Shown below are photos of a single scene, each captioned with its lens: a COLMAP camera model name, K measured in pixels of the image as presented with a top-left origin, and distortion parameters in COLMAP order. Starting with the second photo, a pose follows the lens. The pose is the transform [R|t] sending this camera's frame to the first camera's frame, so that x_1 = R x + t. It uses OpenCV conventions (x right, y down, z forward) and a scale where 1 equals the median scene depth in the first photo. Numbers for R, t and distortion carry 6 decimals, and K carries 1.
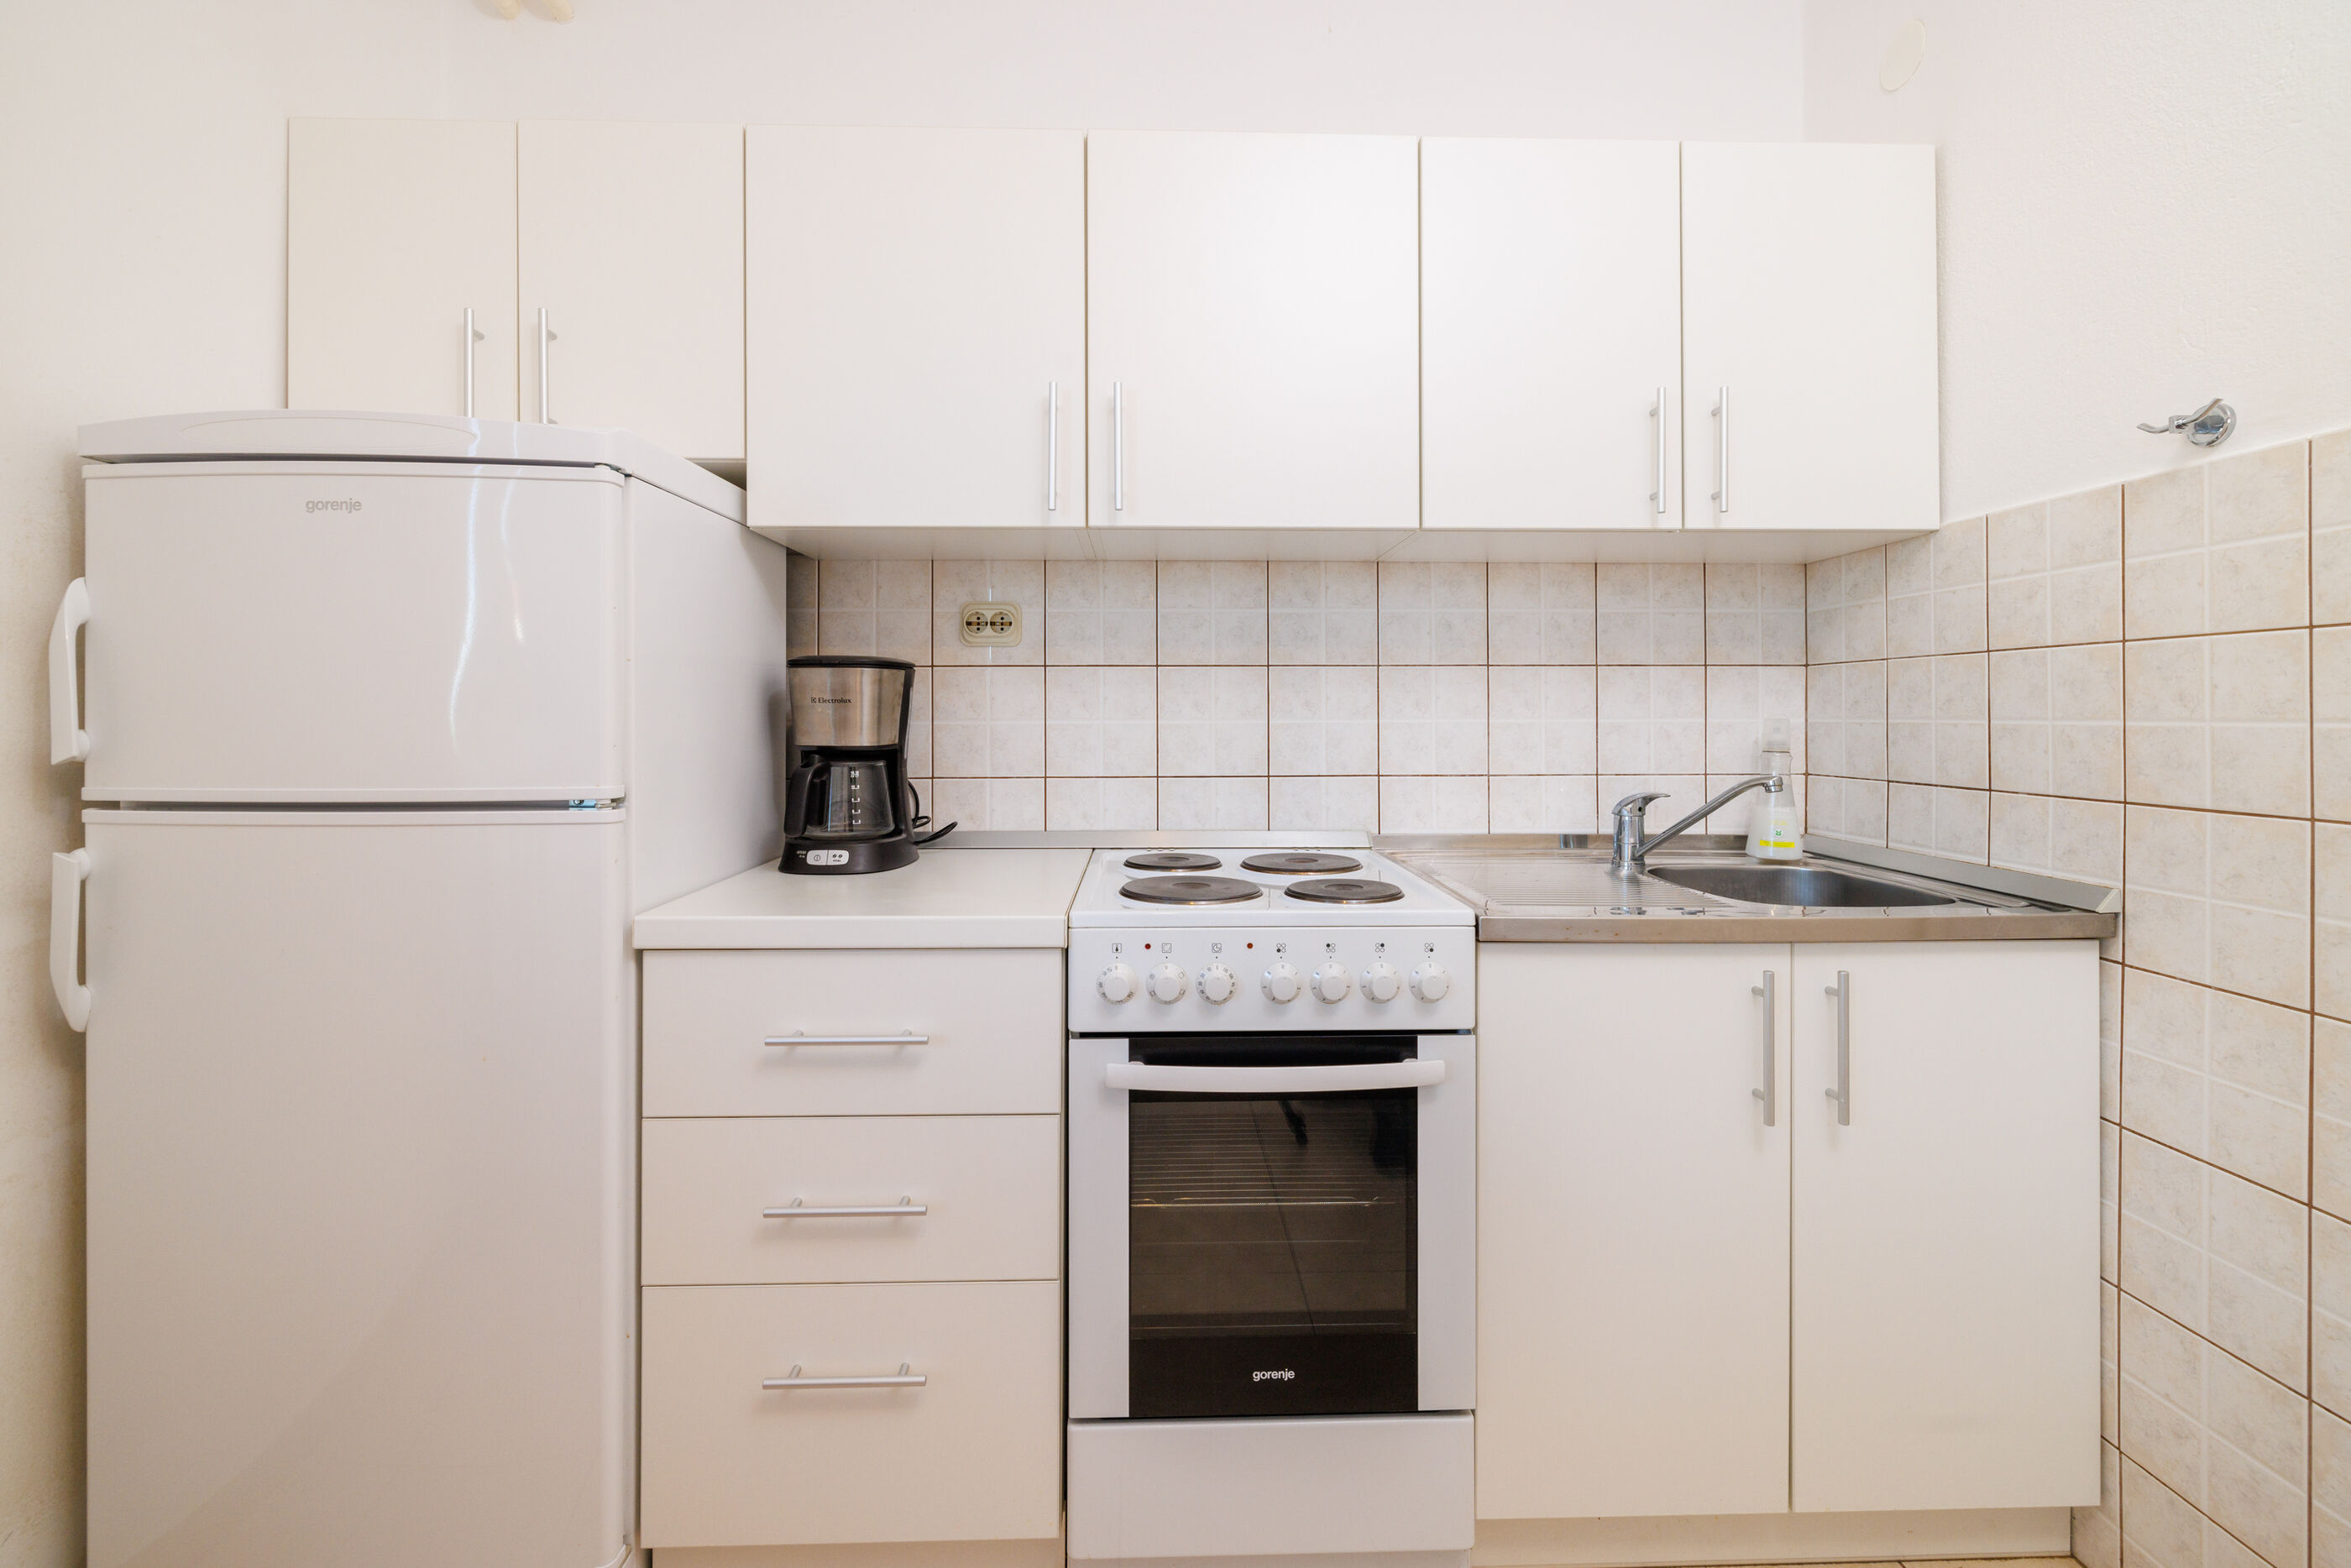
lens RADIAL K [[1008.4, 0, 1179.5], [0, 1008.4, 717.0], [0, 0, 1]] dist [0.001257, 0.000234]
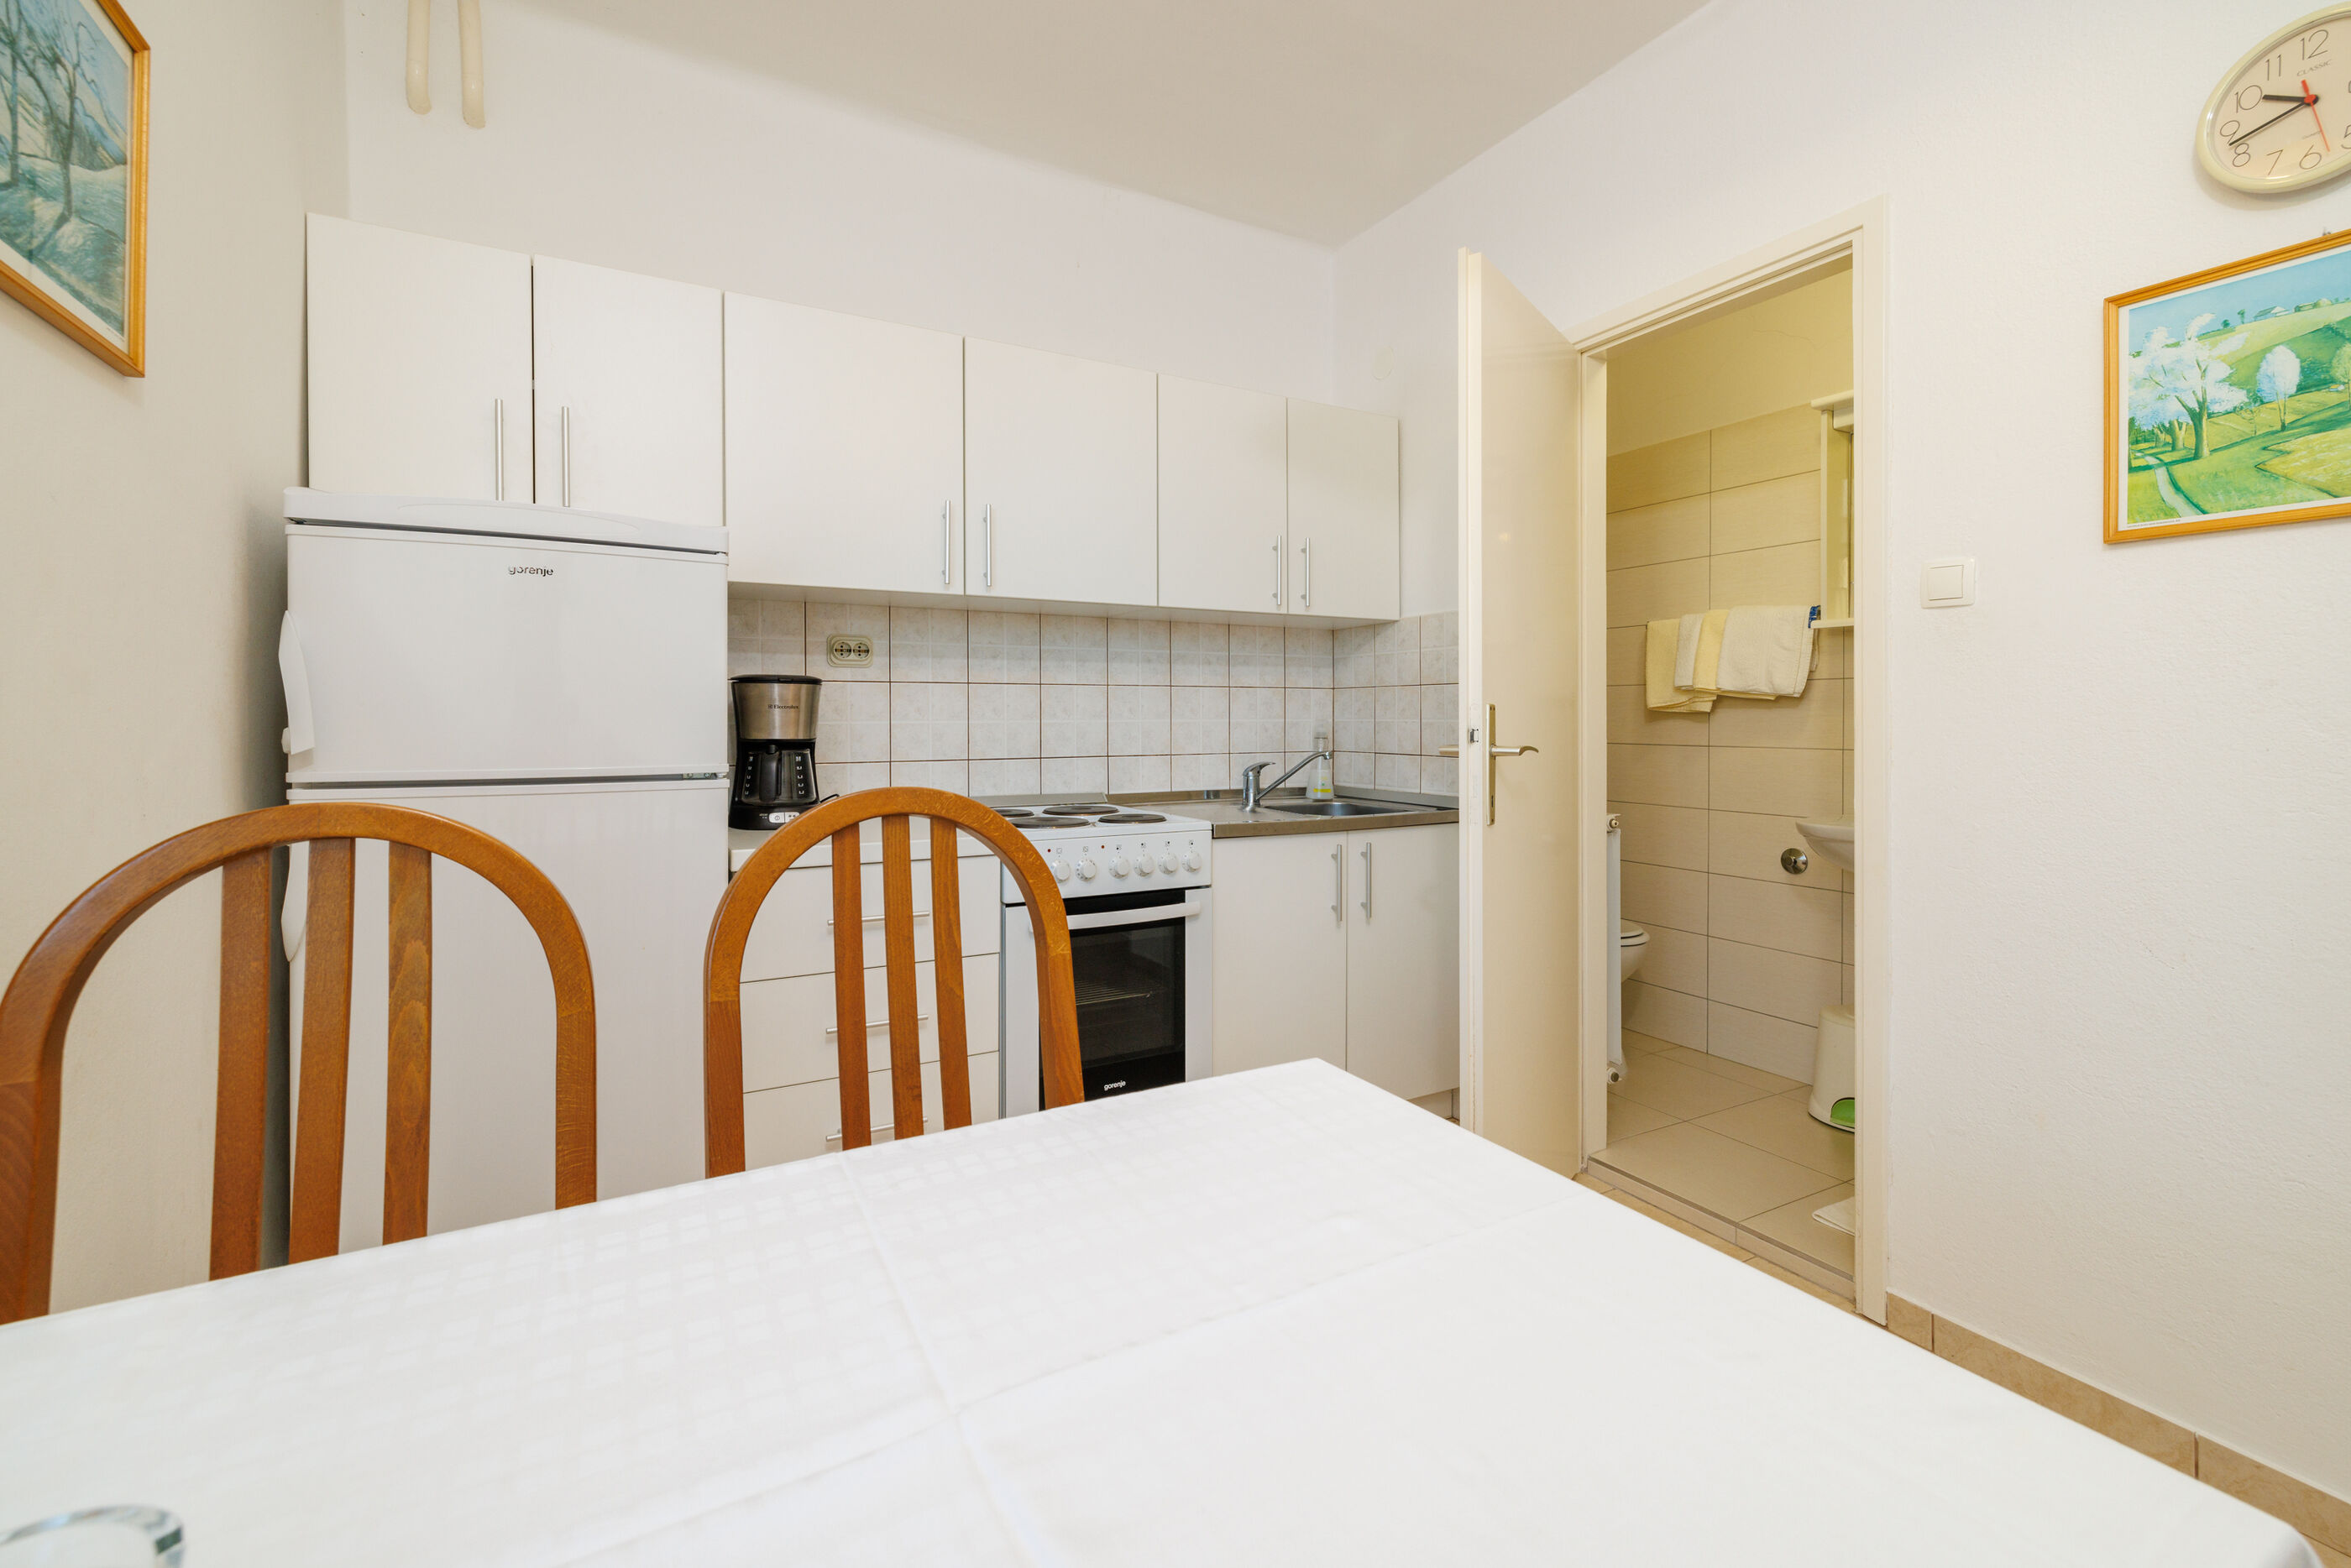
lens RADIAL K [[993.1, 0, 1176.7], [0, 993.1, 718.0], [0, 0, 1]] dist [0.000182, -0.000055]
pose [[0.889337, 0.000269, 0.457252, -0.485354], [-0.000216, 1.000000, -0.000170, -0.000255], [-0.457252, 0.000052, 0.889337, -0.485564]]
